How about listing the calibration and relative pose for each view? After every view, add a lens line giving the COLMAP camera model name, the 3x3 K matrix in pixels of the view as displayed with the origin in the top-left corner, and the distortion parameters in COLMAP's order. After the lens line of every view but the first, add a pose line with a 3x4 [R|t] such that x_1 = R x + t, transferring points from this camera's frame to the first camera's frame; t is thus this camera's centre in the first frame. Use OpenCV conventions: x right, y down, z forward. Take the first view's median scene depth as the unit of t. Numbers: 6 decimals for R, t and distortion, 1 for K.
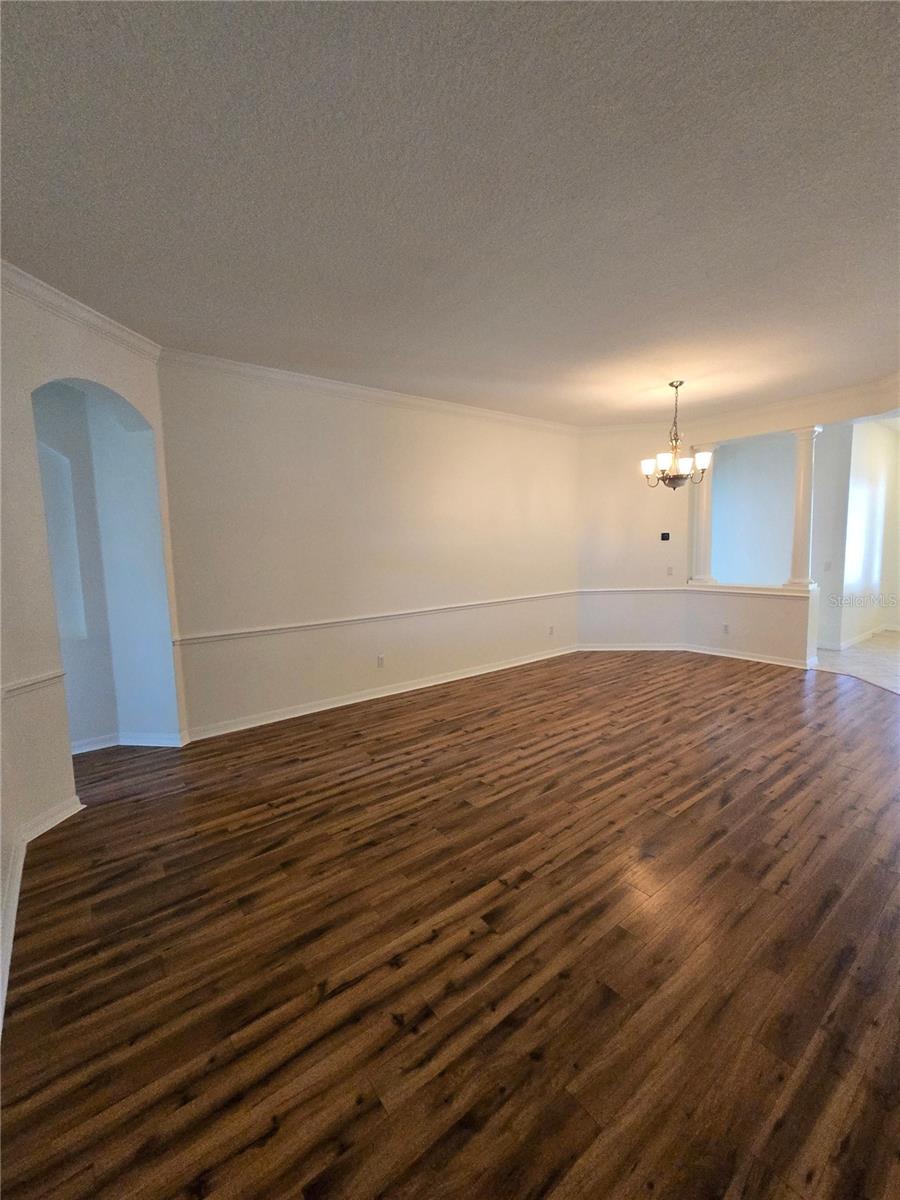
lens RADIAL K [[493.5, 0, 447.9], [0, 493.5, 605.3], [0, 0, 1]] dist [0.003010, -0.000081]
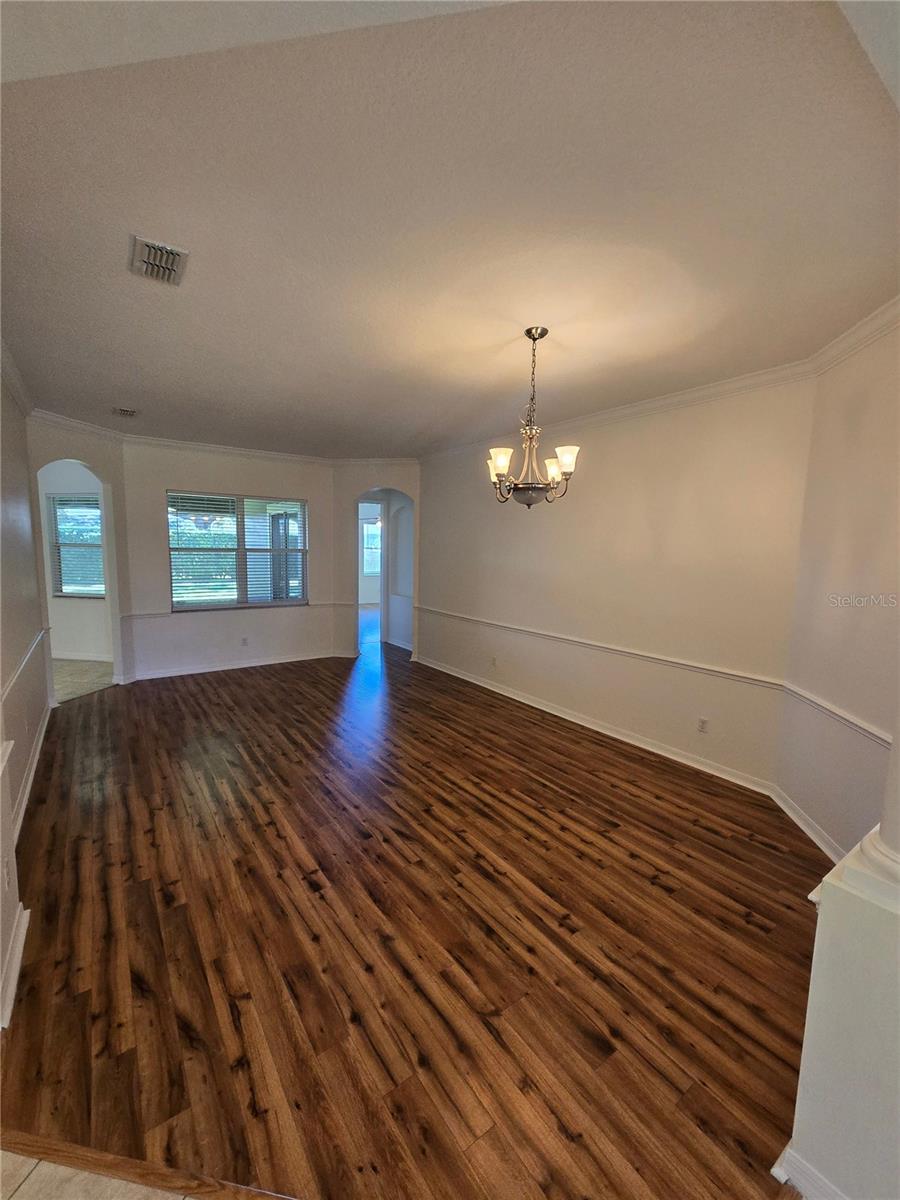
lens RADIAL K [[493.5, 0, 447.7], [0, 493.5, 594.7], [0, 0, 1]] dist [0.003010, -0.000081]
pose [[-0.040685, 0.120703, -0.991855, 1.211139], [-0.137257, 0.982590, 0.125206, -0.210397], [0.989700, 0.141233, -0.023410, 1.025003]]
